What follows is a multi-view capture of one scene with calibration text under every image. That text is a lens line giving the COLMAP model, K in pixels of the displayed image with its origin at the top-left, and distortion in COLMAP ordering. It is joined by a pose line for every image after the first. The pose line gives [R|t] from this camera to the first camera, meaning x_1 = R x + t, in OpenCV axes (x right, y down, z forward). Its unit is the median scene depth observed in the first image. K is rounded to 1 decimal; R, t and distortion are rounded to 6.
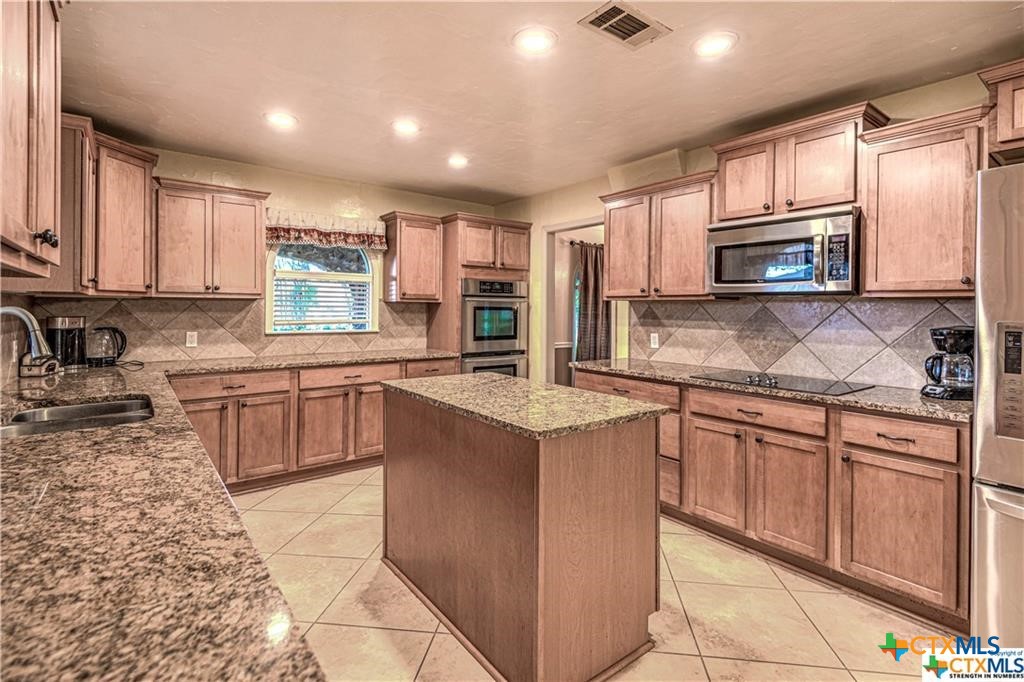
lens RADIAL K [[479.0, 0, 520.4], [0, 479.0, 312.6], [0, 0, 1]] dist [0.022425, -0.011121]
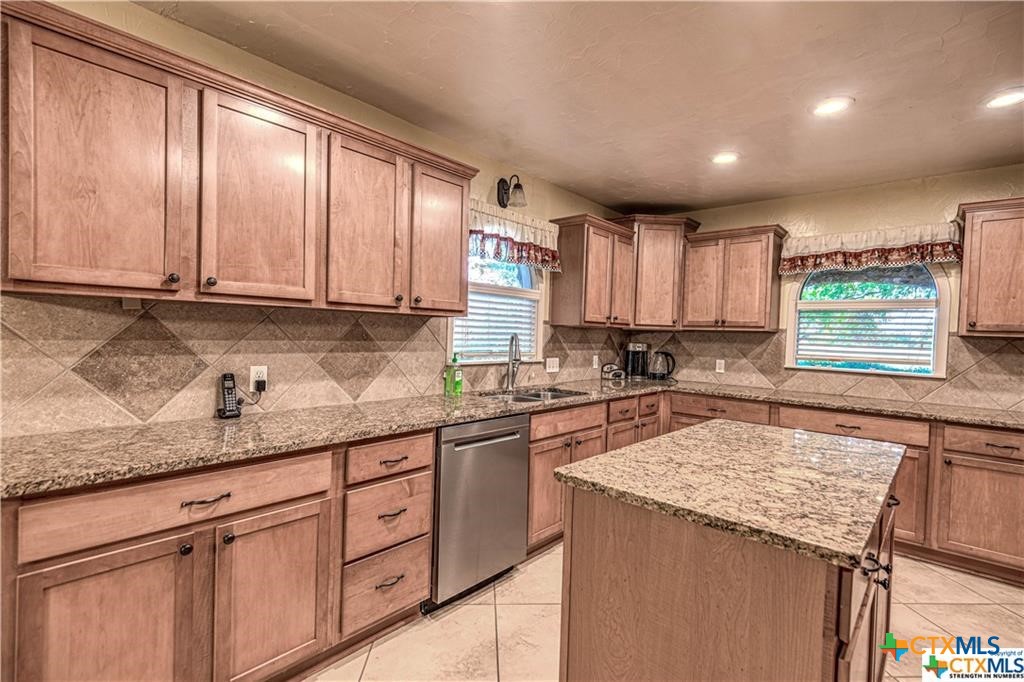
lens RADIAL K [[479.0, 0, 514.5], [0, 479.0, 337.7], [0, 0, 1]] dist [0.022425, -0.011121]
pose [[0.178392, 0.011460, -0.983893, 0.380371], [-0.035886, 0.999343, 0.005134, -0.001440], [0.983305, 0.034392, 0.178686, 0.317905]]
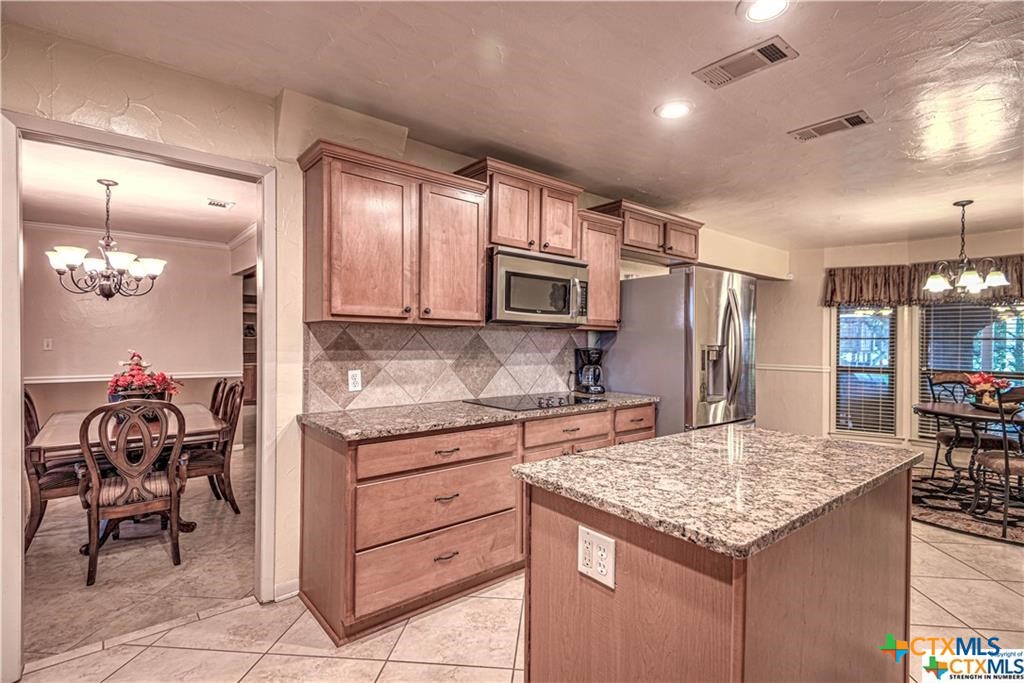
lens RADIAL K [[479.0, 0, 506.0], [0, 479.0, 343.3], [0, 0, 1]] dist [0.022425, -0.011121]
pose [[-0.017371, -0.016425, 0.999714, -0.448648], [-0.004571, 0.999856, 0.016347, -0.008792], [-0.999839, -0.004286, -0.017443, 0.839727]]
